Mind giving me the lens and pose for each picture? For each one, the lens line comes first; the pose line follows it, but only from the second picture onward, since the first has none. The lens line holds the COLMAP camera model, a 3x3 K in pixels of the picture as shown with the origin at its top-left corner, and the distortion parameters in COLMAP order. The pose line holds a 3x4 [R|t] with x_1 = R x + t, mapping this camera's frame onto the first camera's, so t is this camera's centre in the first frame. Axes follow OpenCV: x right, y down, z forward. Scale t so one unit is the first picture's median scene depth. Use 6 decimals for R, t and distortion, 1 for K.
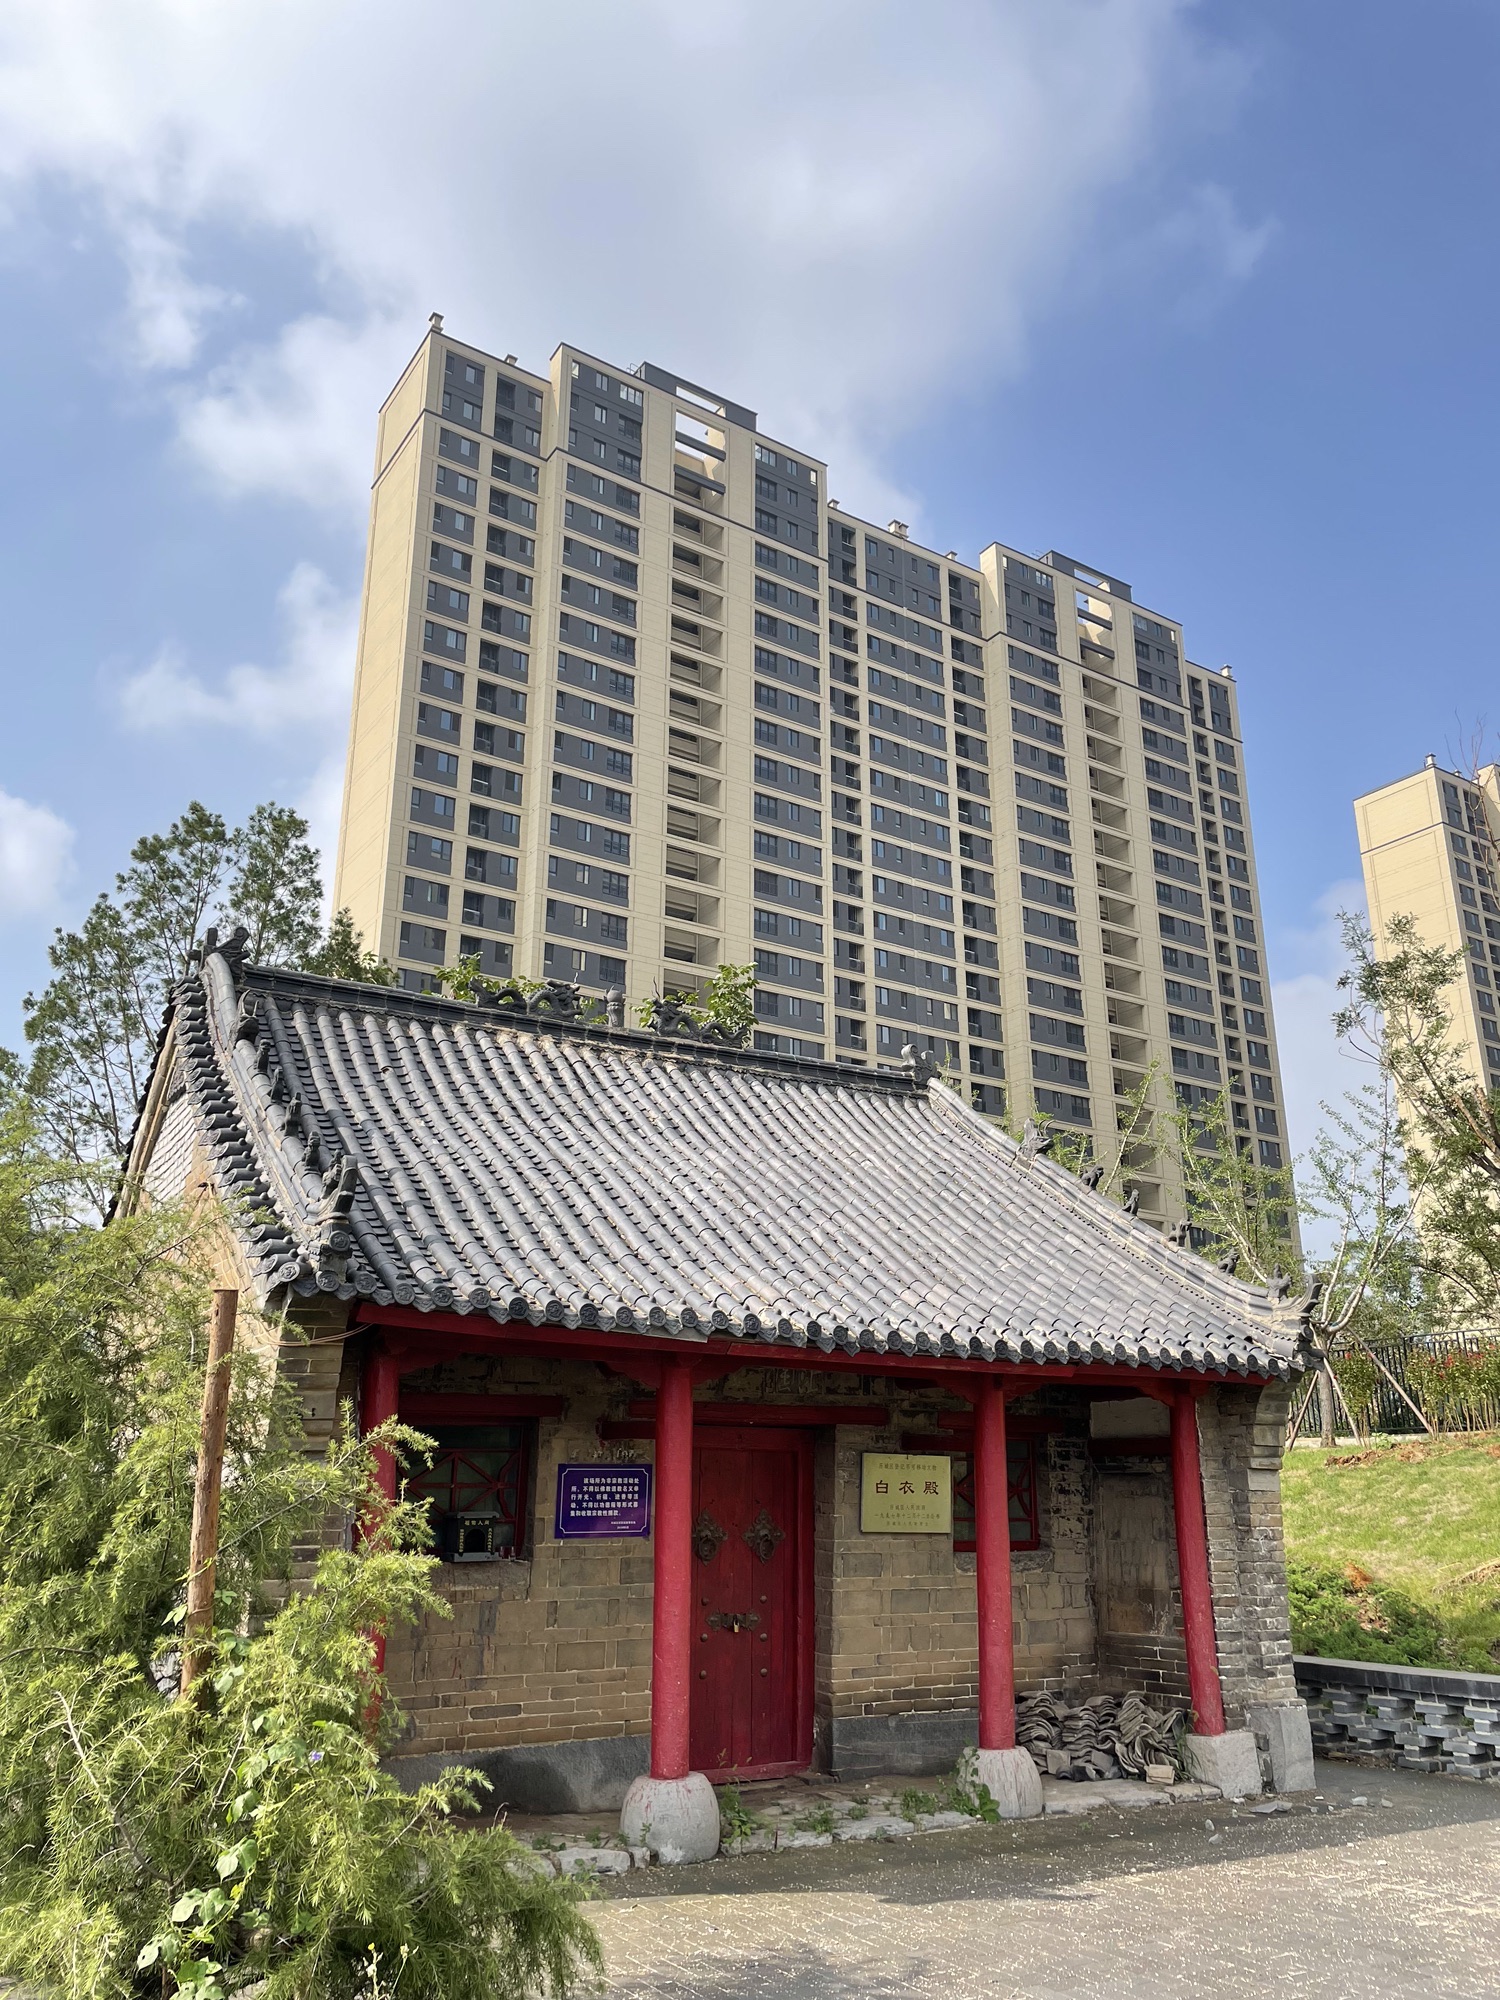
lens RADIAL K [[1487.2, 0, 750.0], [0, 1487.2, 1000.0], [0, 0, 1]] dist [0.059511, -0.063692]
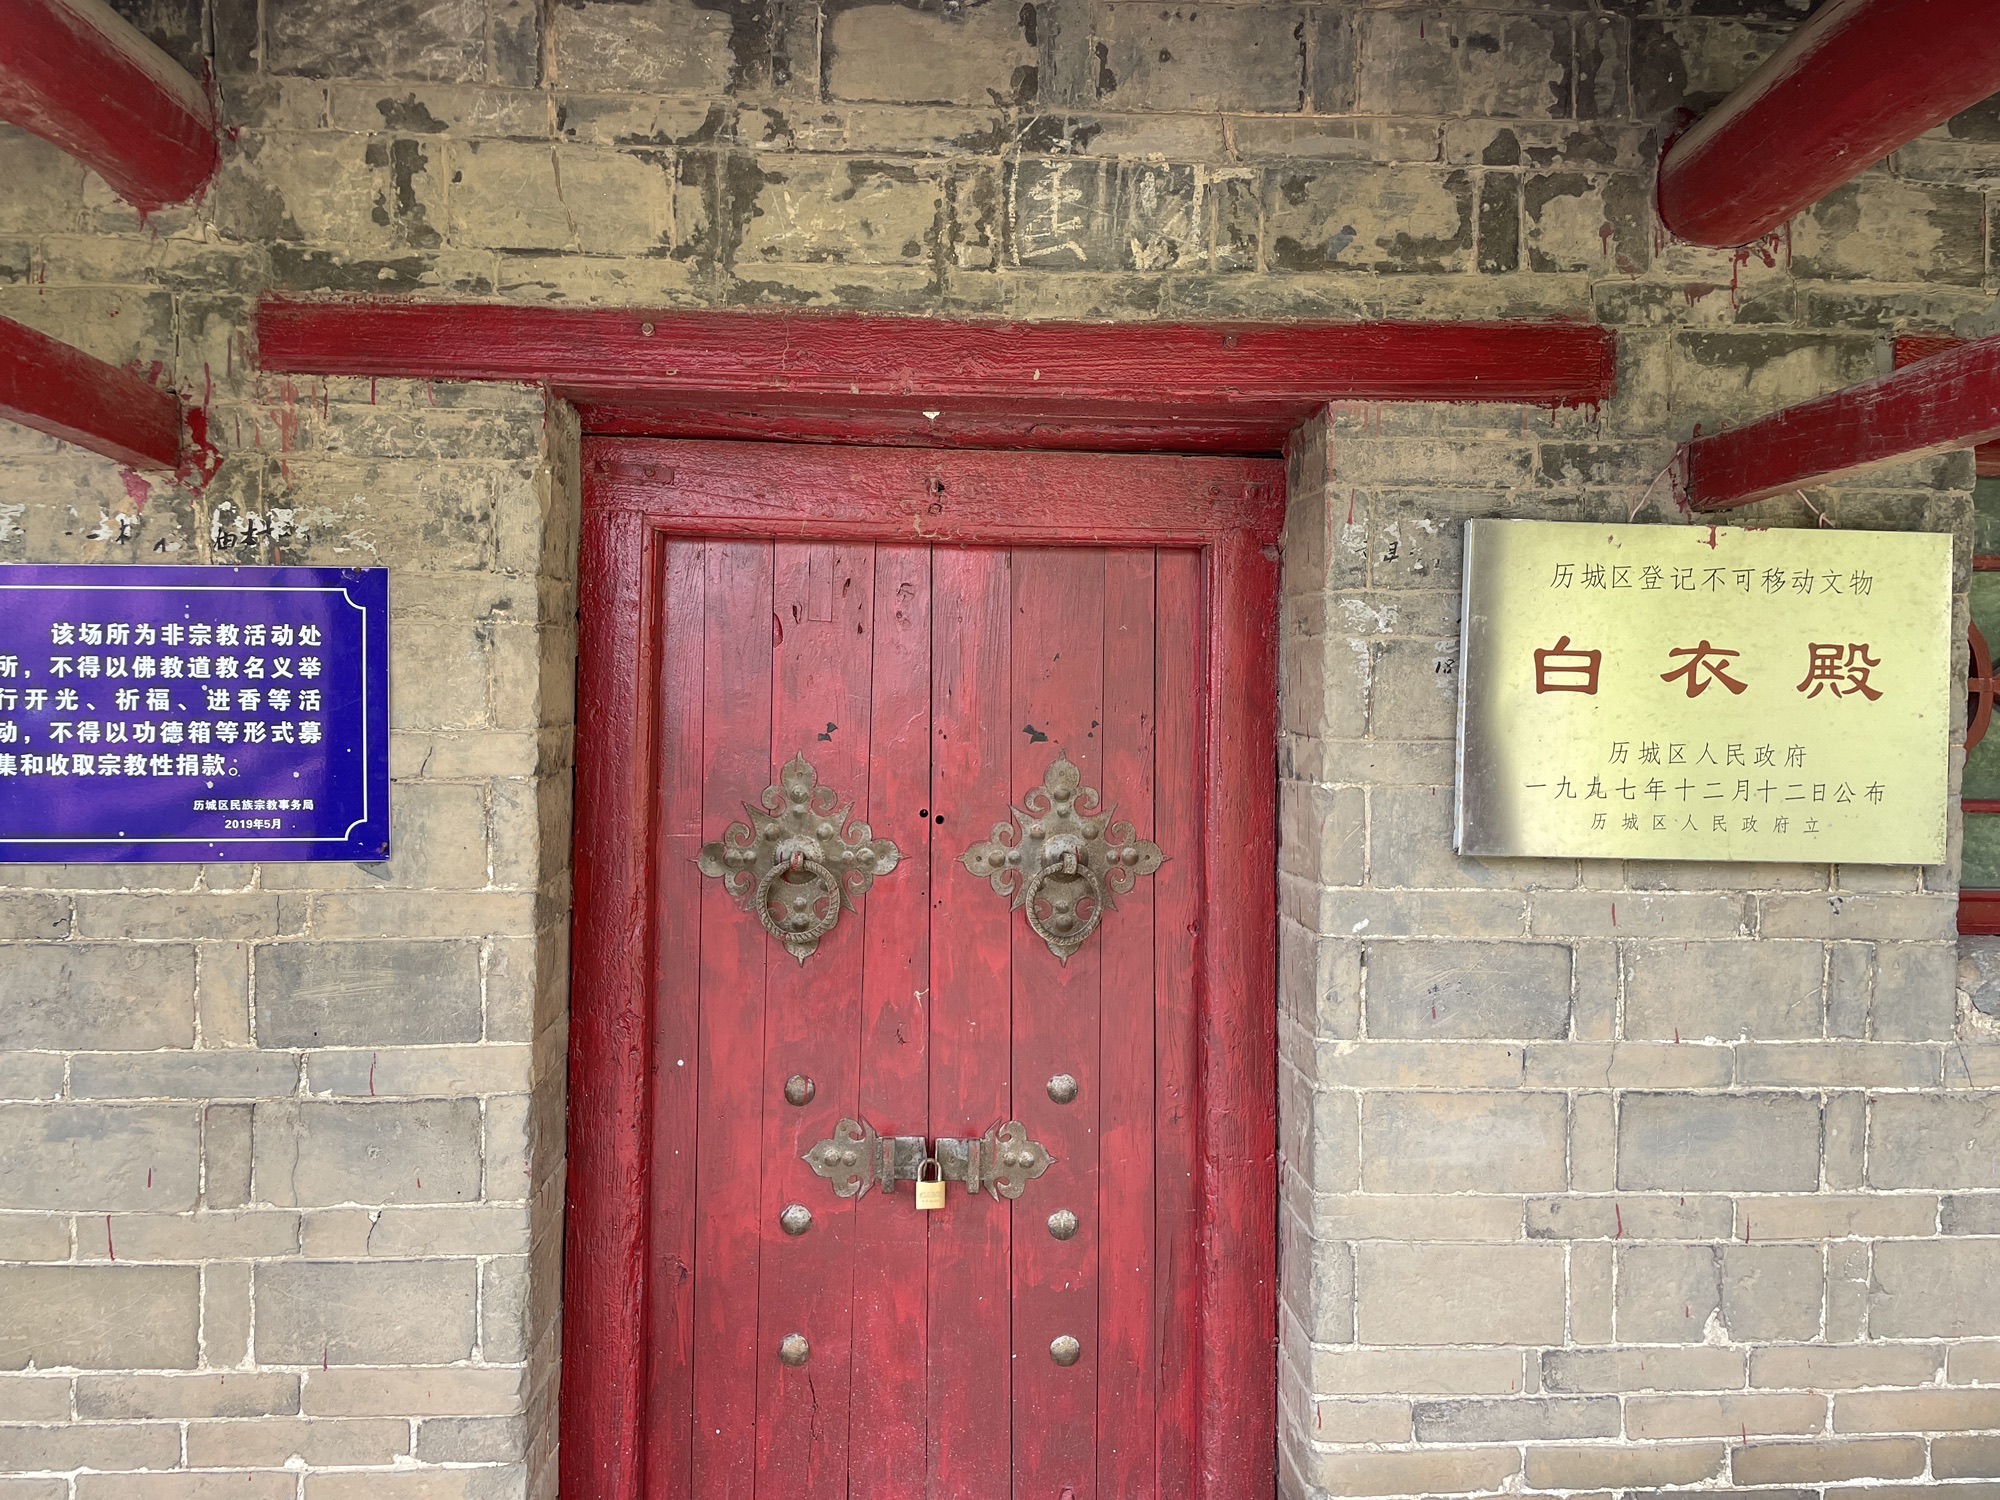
lens RADIAL K [[1487.2, 0, 1000.0], [0, 1487.2, 750.0], [0, 0, 1]] dist [0.059511, -0.063692]
pose [[0.889550, -0.010677, -0.456714, 0.113464], [0.140901, 0.957401, 0.252053, 0.267581], [0.434567, -0.288565, 0.853160, 0.765313]]
